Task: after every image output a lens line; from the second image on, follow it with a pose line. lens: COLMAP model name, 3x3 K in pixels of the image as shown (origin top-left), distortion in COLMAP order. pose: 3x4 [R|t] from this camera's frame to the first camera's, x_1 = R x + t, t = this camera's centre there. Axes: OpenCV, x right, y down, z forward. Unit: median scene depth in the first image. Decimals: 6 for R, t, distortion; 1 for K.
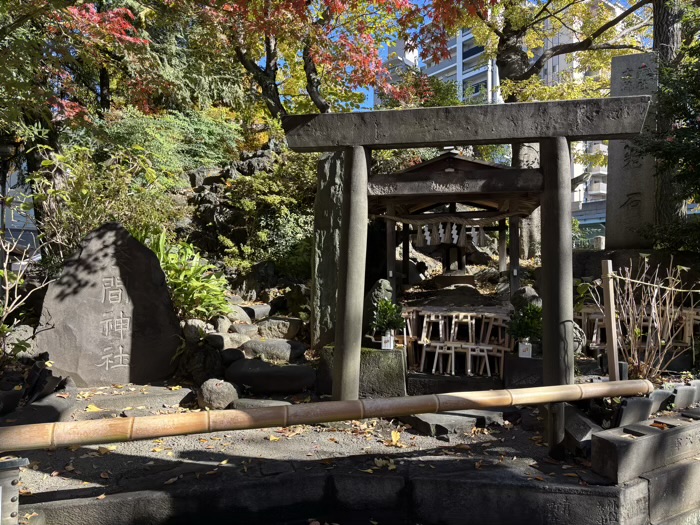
lens RADIAL K [[535.2, 0, 352.9], [0, 535.2, 261.6], [0, 0, 1]] dist [0.068649, -0.070637]
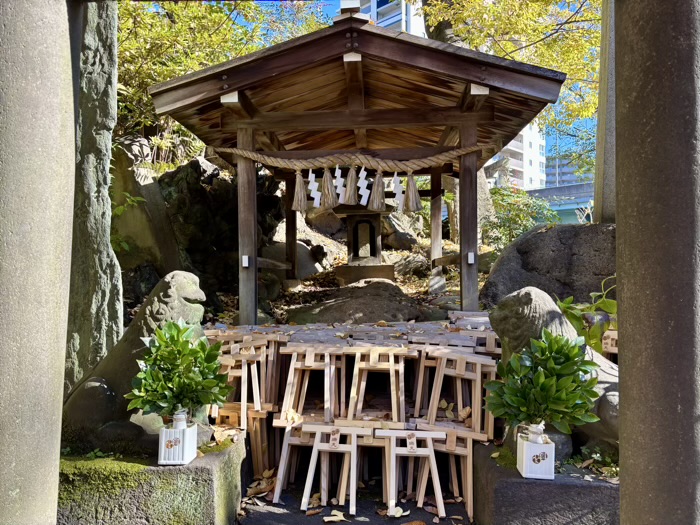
lens RADIAL K [[535.2, 0, 352.9], [0, 535.2, 261.6], [0, 0, 1]] dist [0.068649, -0.070637]
pose [[0.987762, -0.000199, 0.155969, 0.115712], [-0.002176, 0.999884, 0.015059, 0.018429], [-0.155954, -0.015214, 0.987647, 0.567386]]
